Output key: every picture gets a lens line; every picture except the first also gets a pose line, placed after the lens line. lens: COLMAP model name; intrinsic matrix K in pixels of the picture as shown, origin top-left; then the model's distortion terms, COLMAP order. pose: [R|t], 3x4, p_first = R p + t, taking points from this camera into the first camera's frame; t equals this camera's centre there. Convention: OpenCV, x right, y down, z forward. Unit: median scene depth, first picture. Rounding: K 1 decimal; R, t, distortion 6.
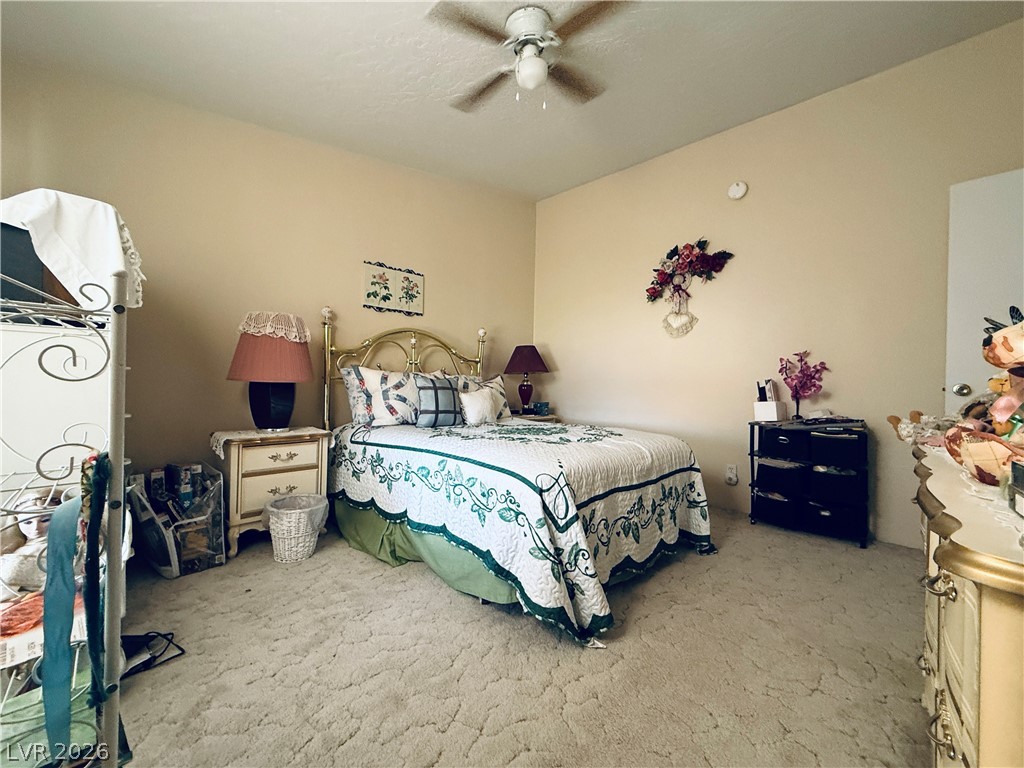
lens RADIAL K [[408.2, 0, 510.7], [0, 408.2, 385.5], [0, 0, 1]] dist [-0.001218, 0.000512]
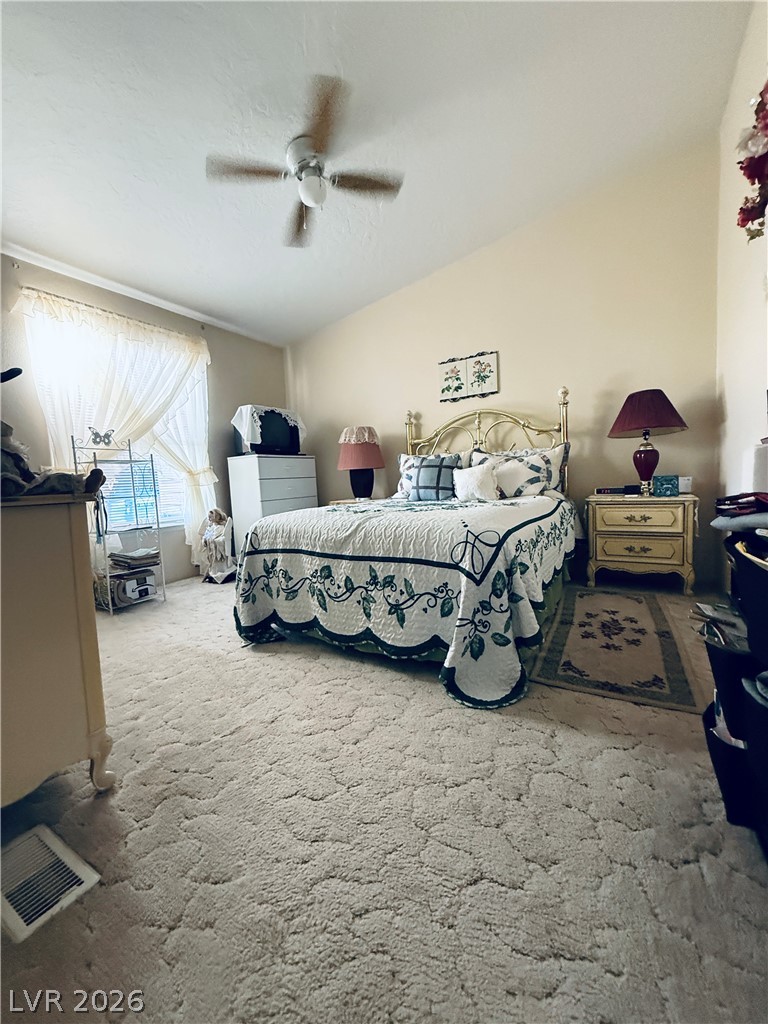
lens RADIAL K [[408.2, 0, 383.7], [0, 408.2, 509.2], [0, 0, 1]] dist [-0.001218, 0.000512]
pose [[0.224118, 0.041034, -0.973698, 0.782680], [0.046340, 0.997534, 0.052705, 0.051416], [0.973460, -0.056933, 0.221663, 0.548883]]
